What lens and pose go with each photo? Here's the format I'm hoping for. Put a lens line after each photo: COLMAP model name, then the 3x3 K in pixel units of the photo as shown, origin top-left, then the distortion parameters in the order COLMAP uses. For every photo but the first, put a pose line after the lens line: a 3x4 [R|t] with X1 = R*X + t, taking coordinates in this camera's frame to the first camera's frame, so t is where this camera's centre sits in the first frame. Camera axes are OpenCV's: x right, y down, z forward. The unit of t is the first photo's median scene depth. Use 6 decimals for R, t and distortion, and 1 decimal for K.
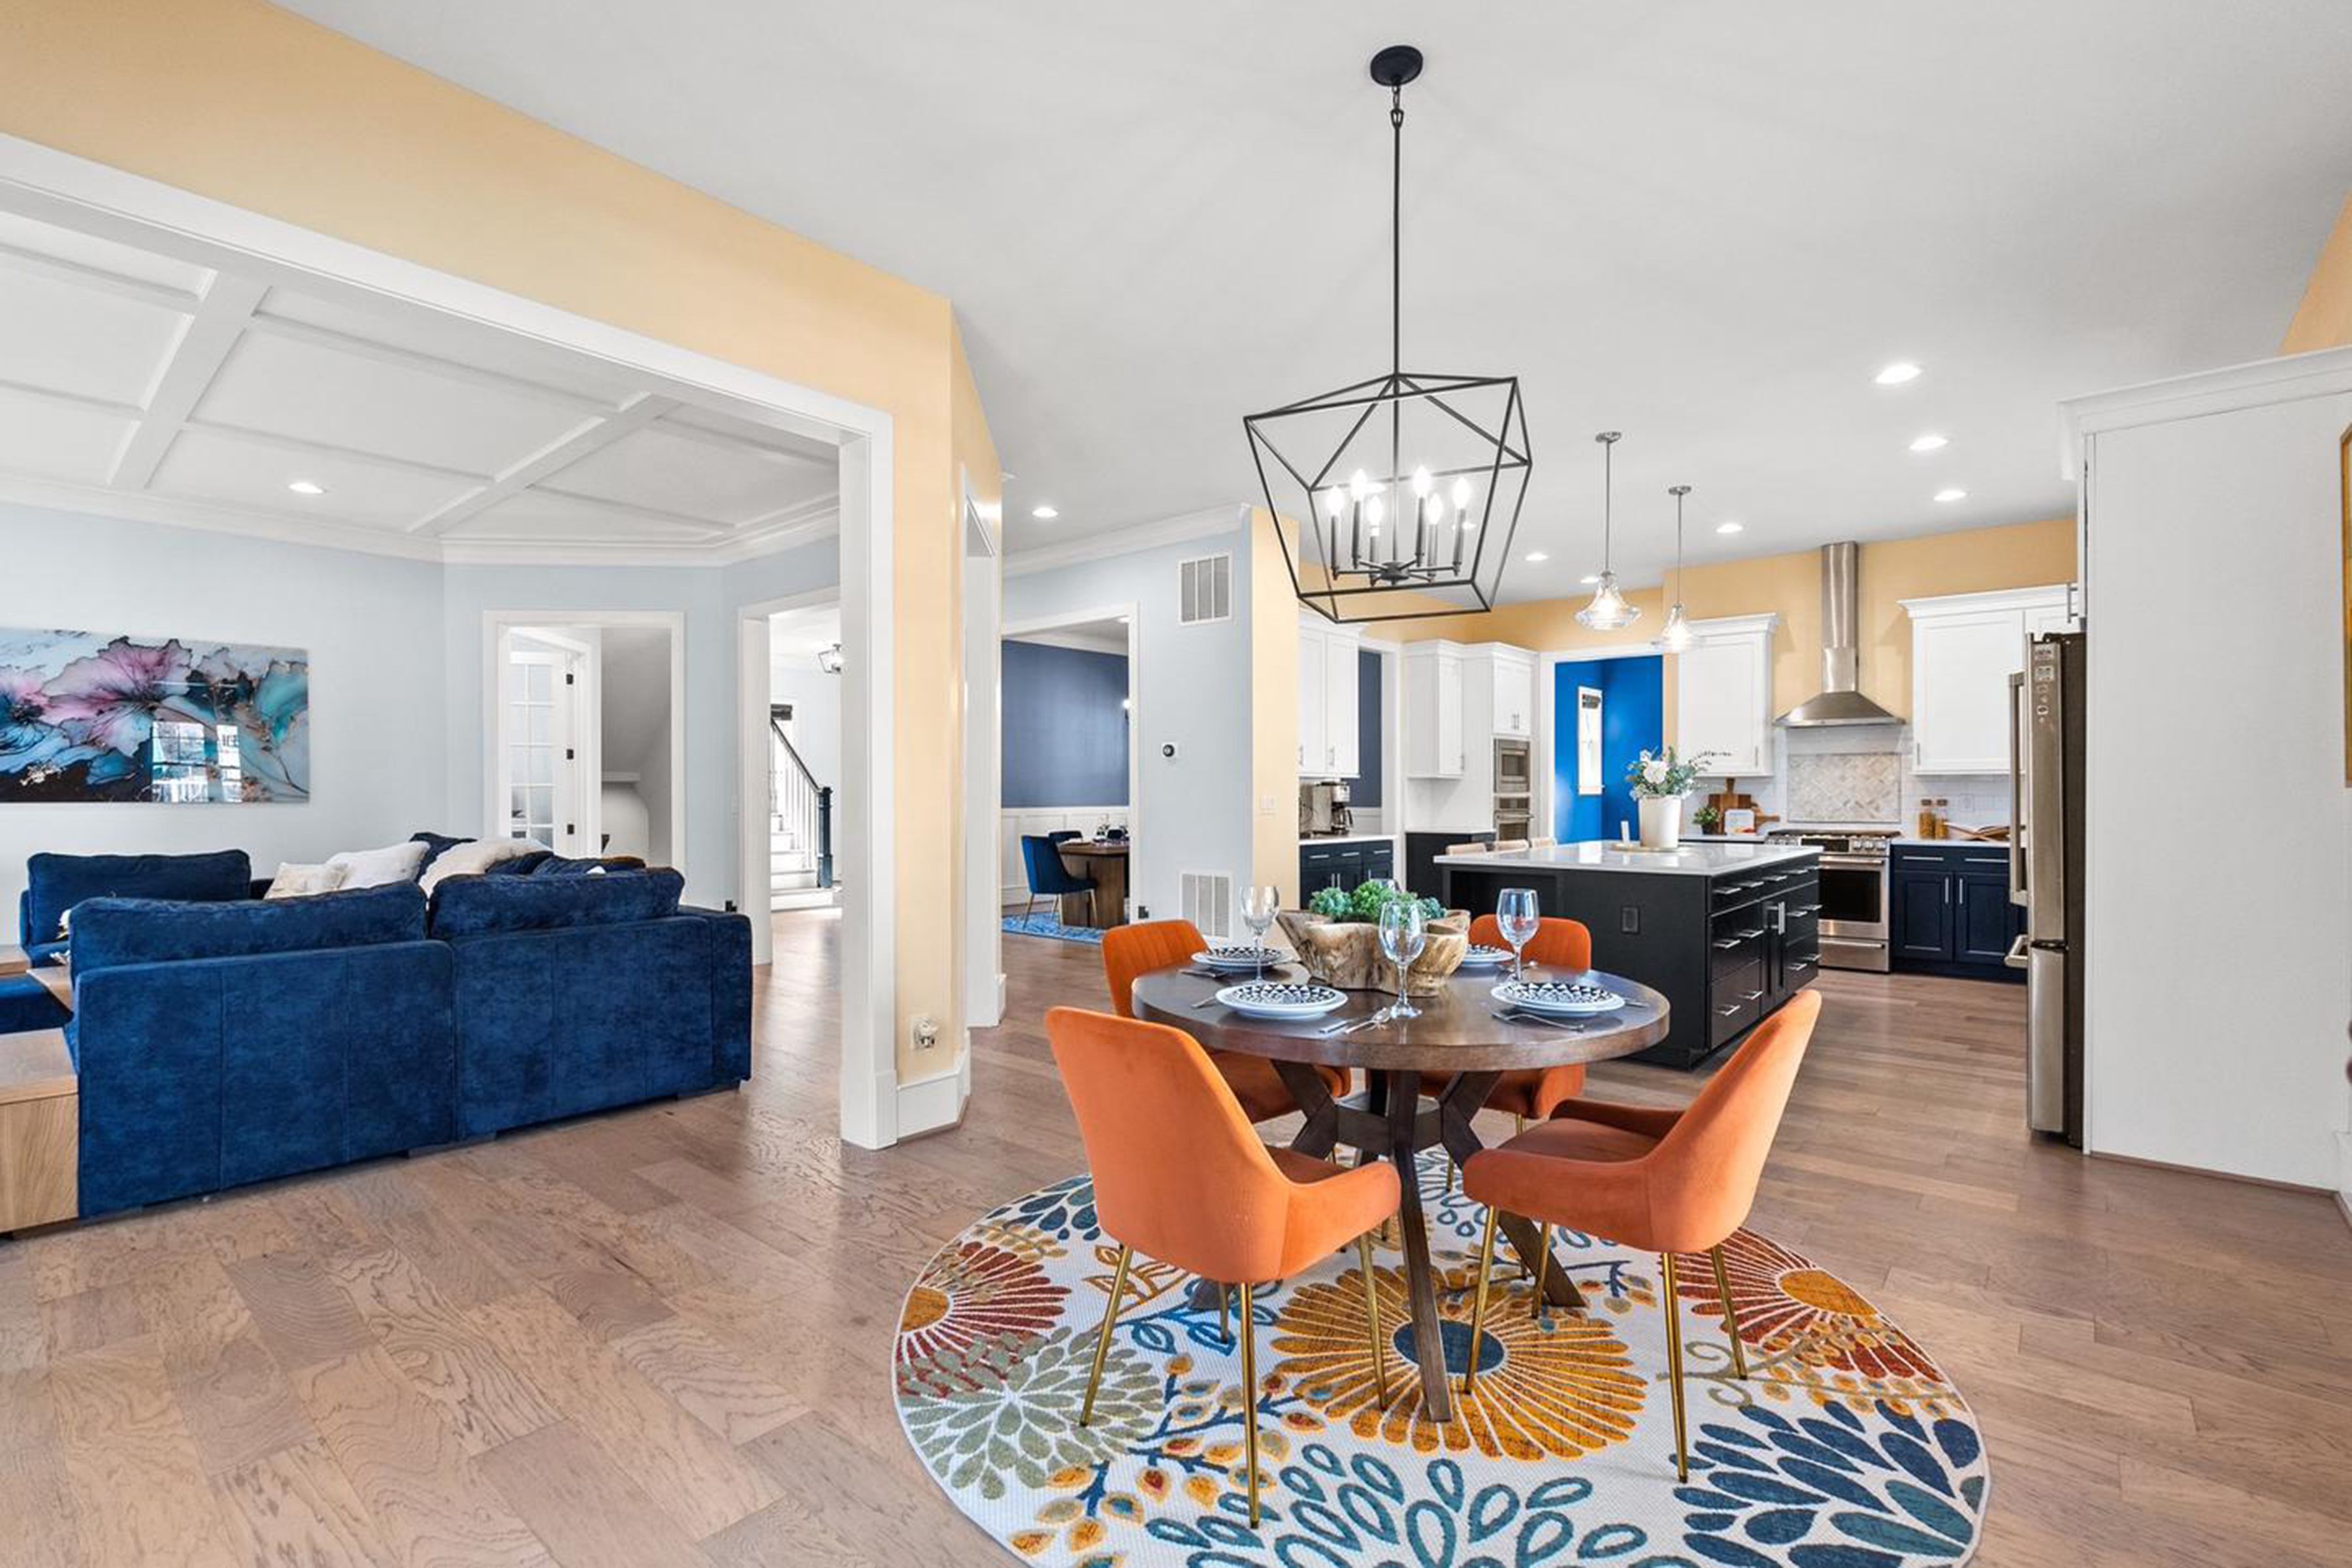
lens RADIAL K [[1073.7, 0, 1166.0], [0, 1073.7, 797.0], [0, 0, 1]] dist [-0.001921, 0.000474]
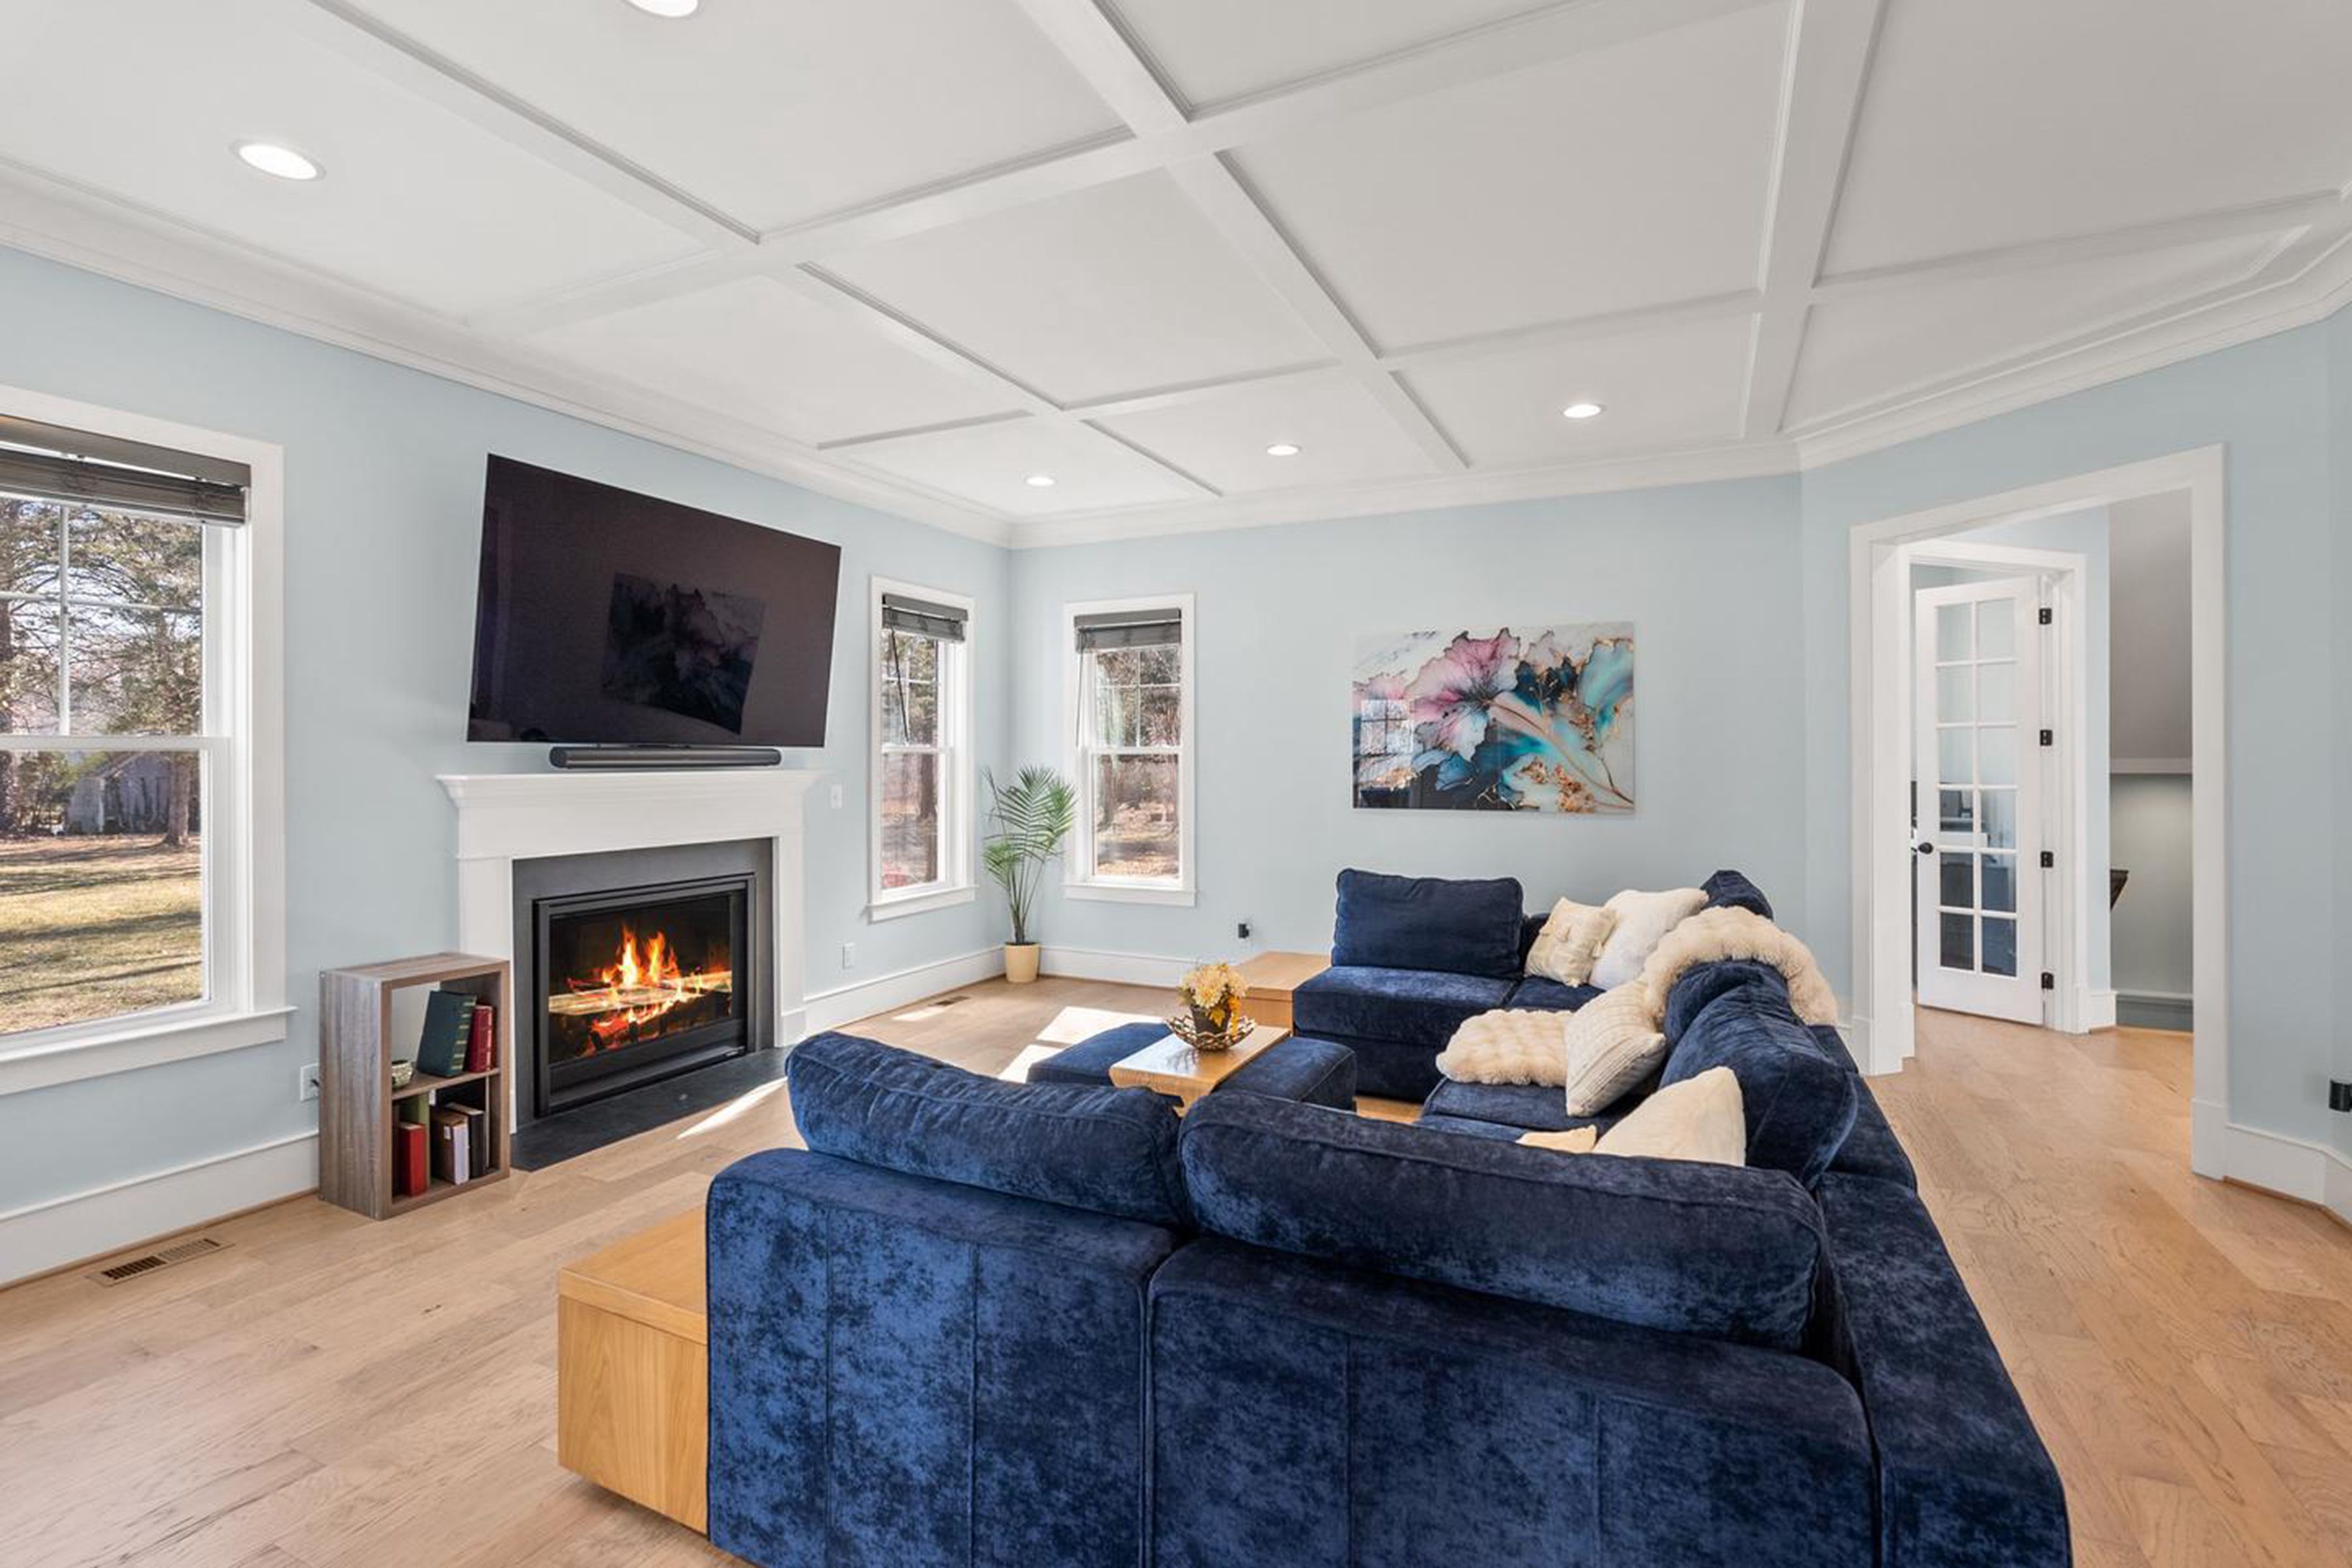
lens RADIAL K [[1073.7, 0, 1195.8], [0, 1073.7, 757.5], [0, 0, 1]] dist [-0.001921, 0.000474]
pose [[0.283237, -0.003383, -0.959044, -0.315715], [-0.000592, 0.999993, -0.003702, -0.081515], [0.959050, 0.001616, 0.283233, 1.126816]]
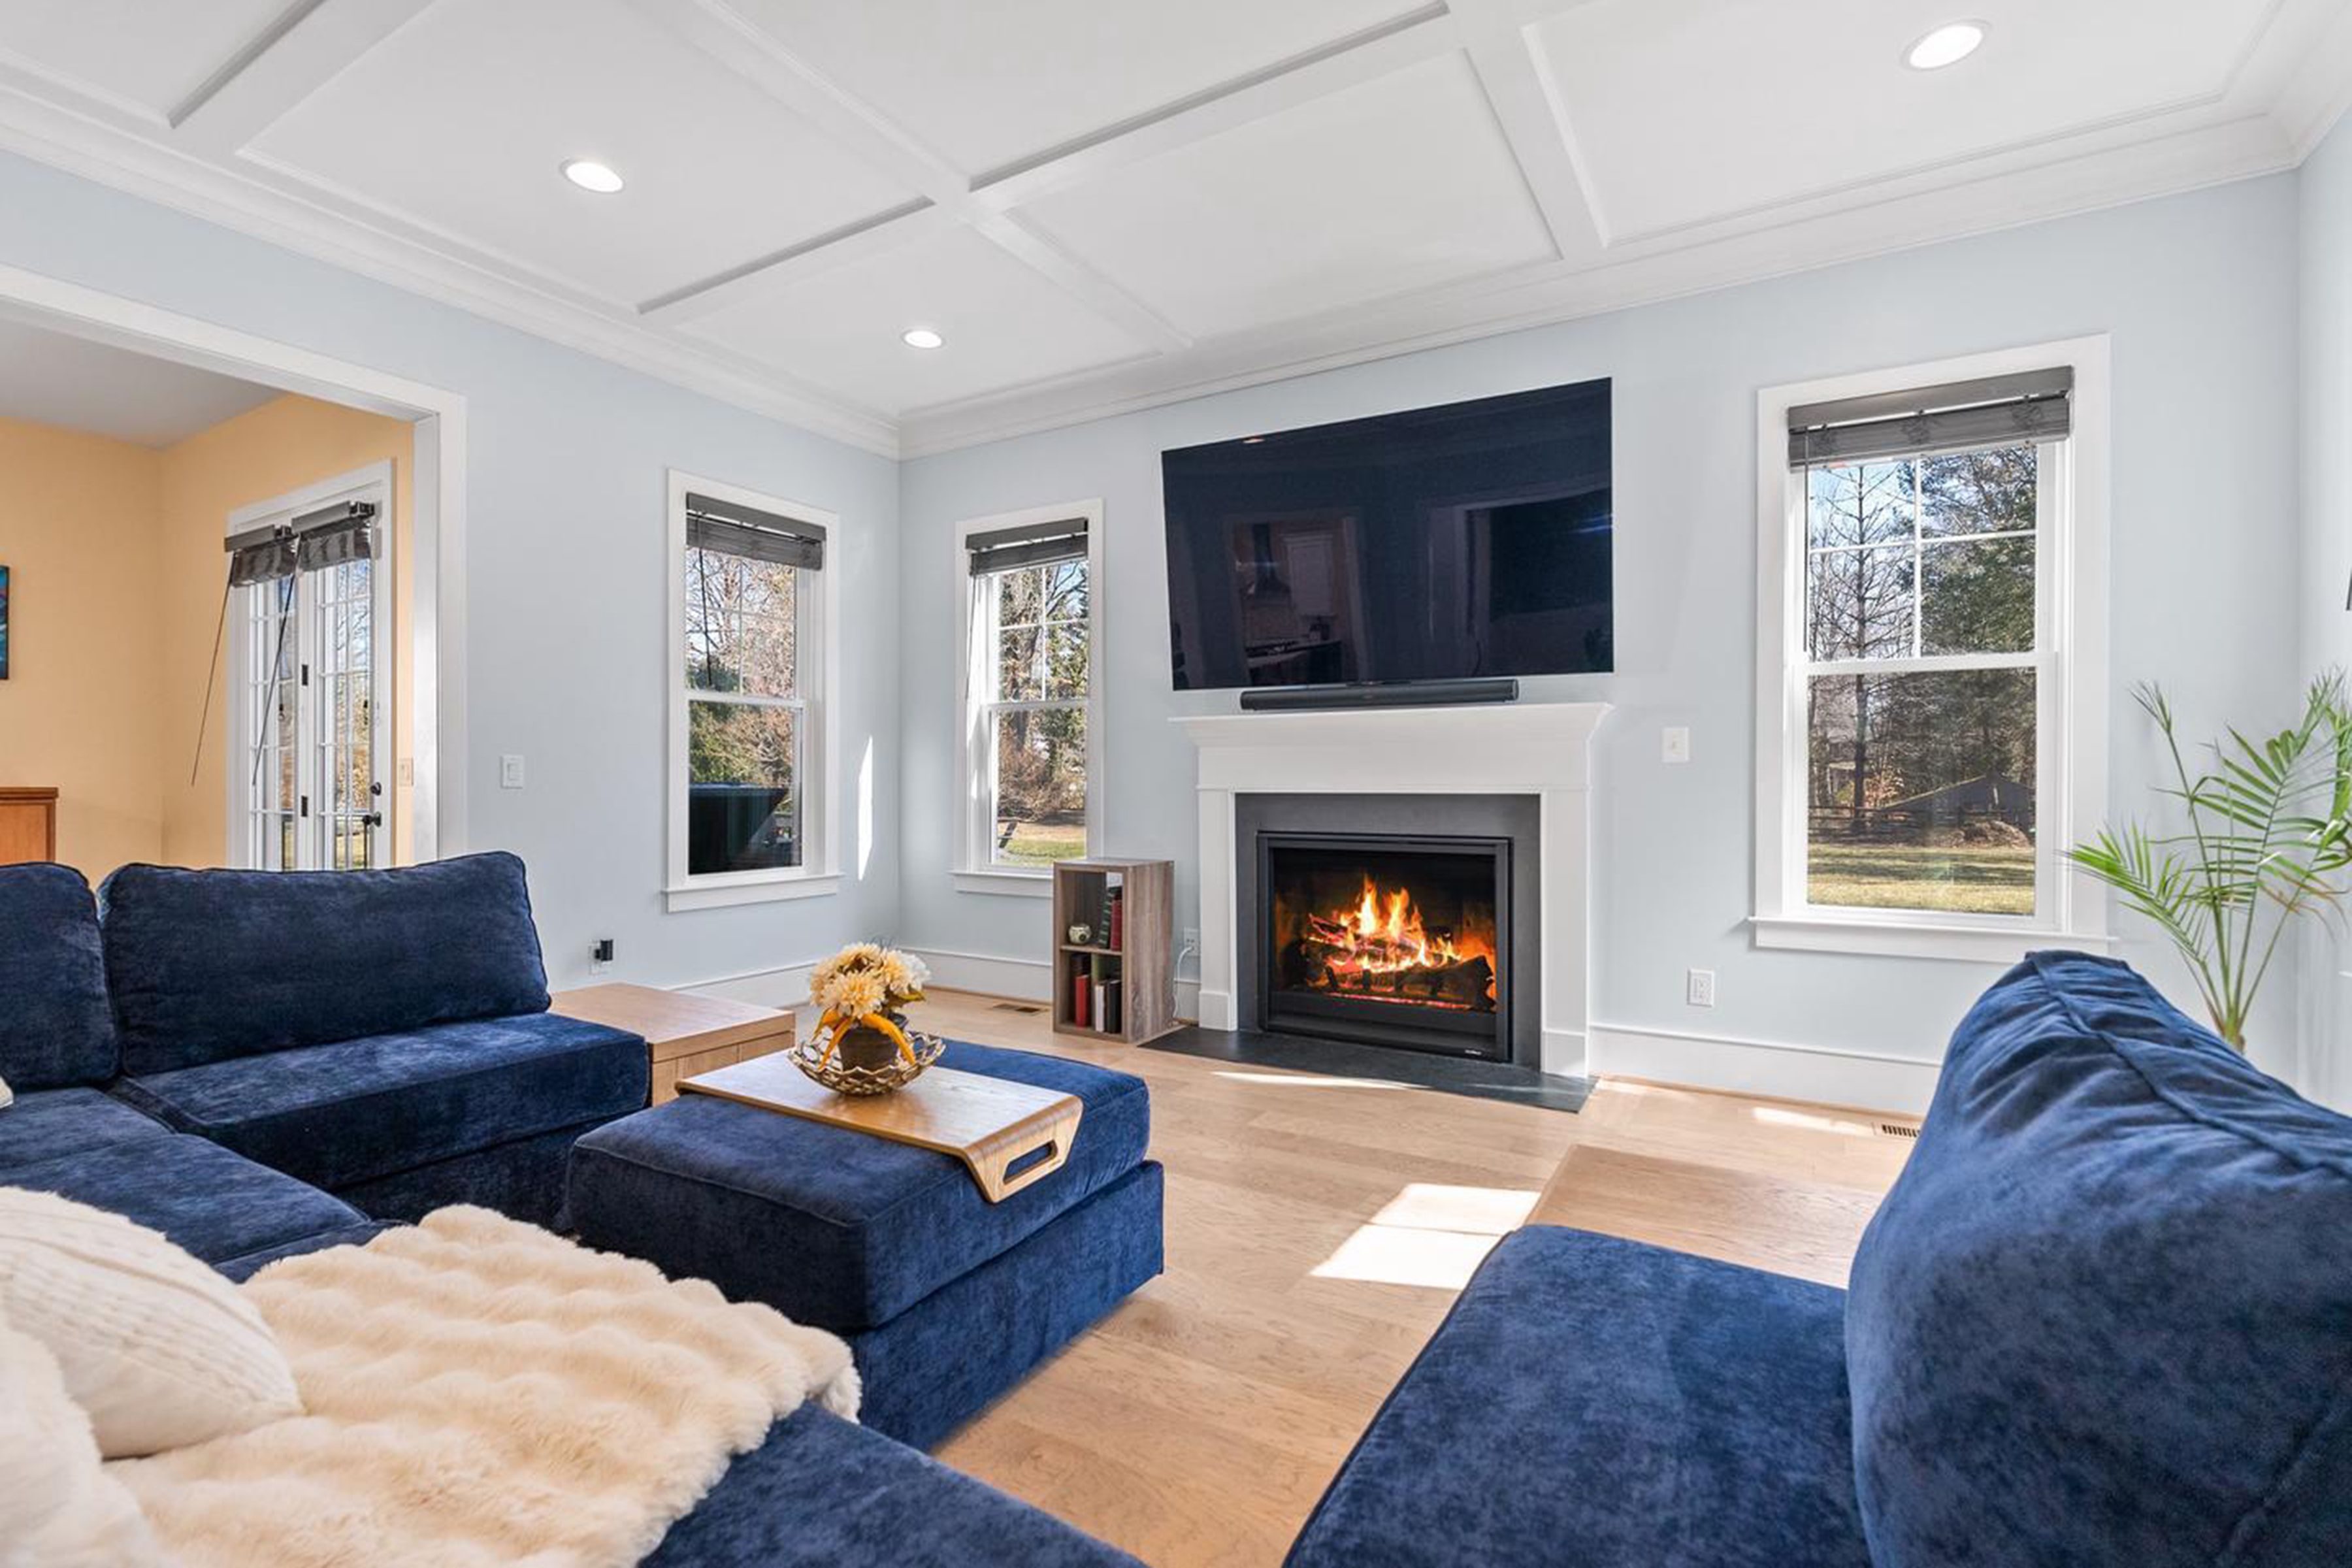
lens RADIAL K [[1073.7, 0, 1172.9], [0, 1073.7, 786.7], [0, 0, 1]] dist [-0.001921, 0.000474]
pose [[-0.984130, -0.002781, -0.177427, -1.552740], [-0.003905, 0.999974, 0.005986, 0.031391], [0.177406, 0.006584, -0.984116, 2.252278]]
